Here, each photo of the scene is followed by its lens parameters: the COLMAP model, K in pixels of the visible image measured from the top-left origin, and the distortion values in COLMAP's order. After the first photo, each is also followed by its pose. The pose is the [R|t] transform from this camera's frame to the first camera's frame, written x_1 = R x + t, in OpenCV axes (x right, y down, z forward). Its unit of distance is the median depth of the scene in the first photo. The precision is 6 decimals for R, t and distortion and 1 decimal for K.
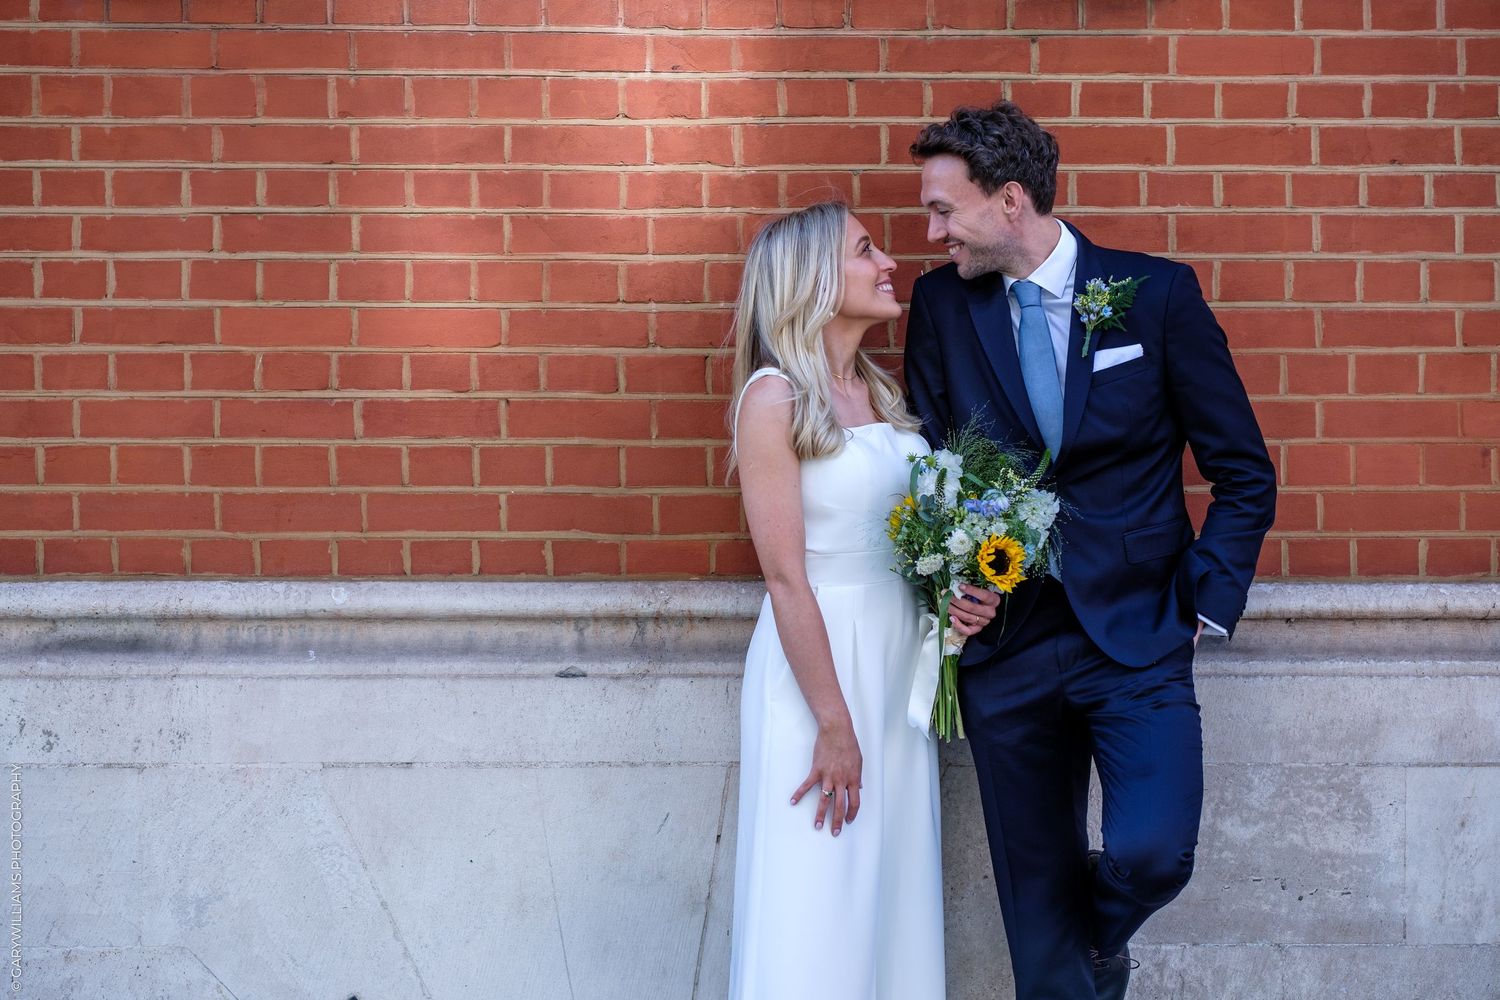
lens RADIAL K [[3555.9, 0, 752.7], [0, 3555.9, 503.6], [0, 0, 1]] dist [0.086562, 0.000000]
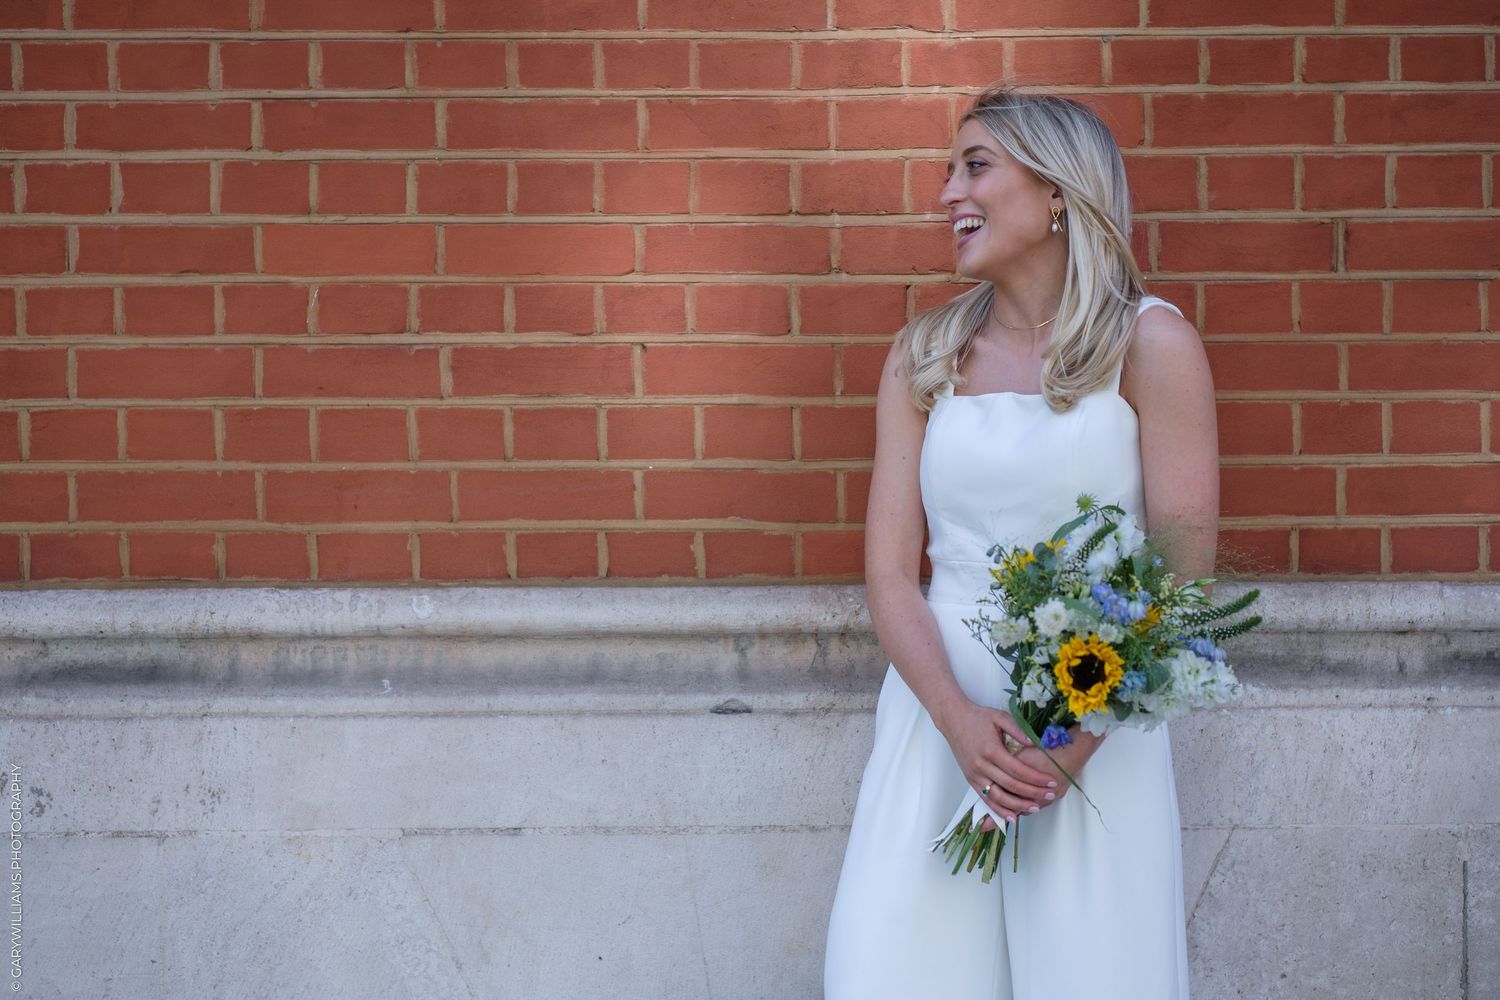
lens RADIAL K [[3555.9, 0, 745.5], [0, 3555.9, 495.0], [0, 0, 1]] dist [0.086562, 0.000000]
pose [[0.999961, -0.005550, -0.006807, -0.042522], [0.005642, 0.999892, 0.013584, -0.007571], [0.006731, -0.013622, 0.999885, 0.247910]]
